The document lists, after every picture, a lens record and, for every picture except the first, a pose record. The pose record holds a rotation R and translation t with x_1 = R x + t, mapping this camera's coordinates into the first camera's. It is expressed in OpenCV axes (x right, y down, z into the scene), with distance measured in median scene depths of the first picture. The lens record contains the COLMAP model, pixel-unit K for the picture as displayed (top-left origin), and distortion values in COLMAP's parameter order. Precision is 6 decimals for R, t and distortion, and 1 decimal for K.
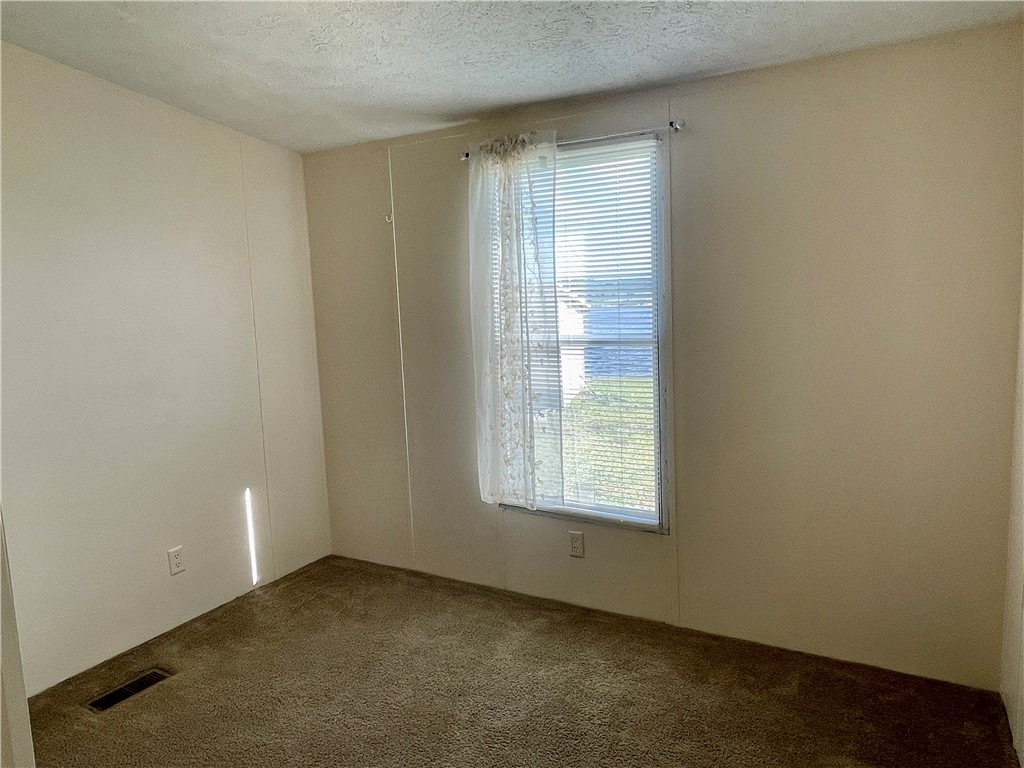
lens RADIAL K [[675.4, 0, 512.0], [0, 675.4, 384.0], [0, 0, 1]] dist [0.020365, -0.032118]
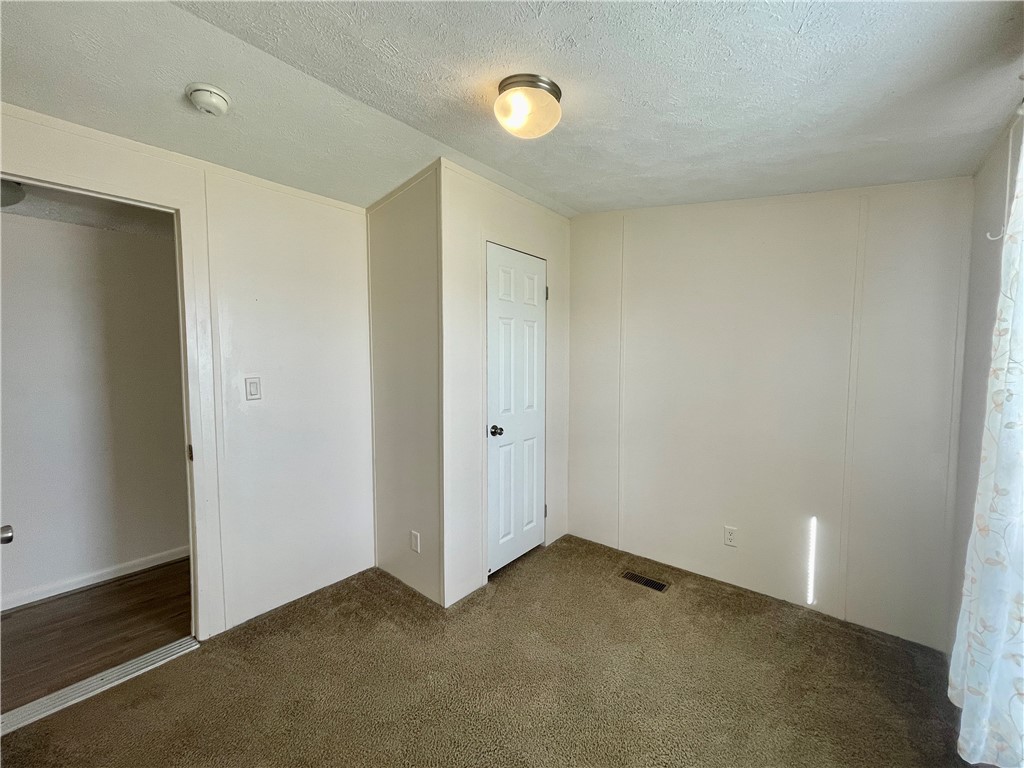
lens RADIAL K [[416.3, 0, 512.0], [0, 416.3, 384.0], [0, 0, 1]] dist [-0.002322, -0.000136]
pose [[-0.188248, 0.098558, -0.977164, 0.411936], [-0.111166, 0.986420, 0.120907, -0.104156], [0.975810, 0.131388, -0.174736, 0.737223]]
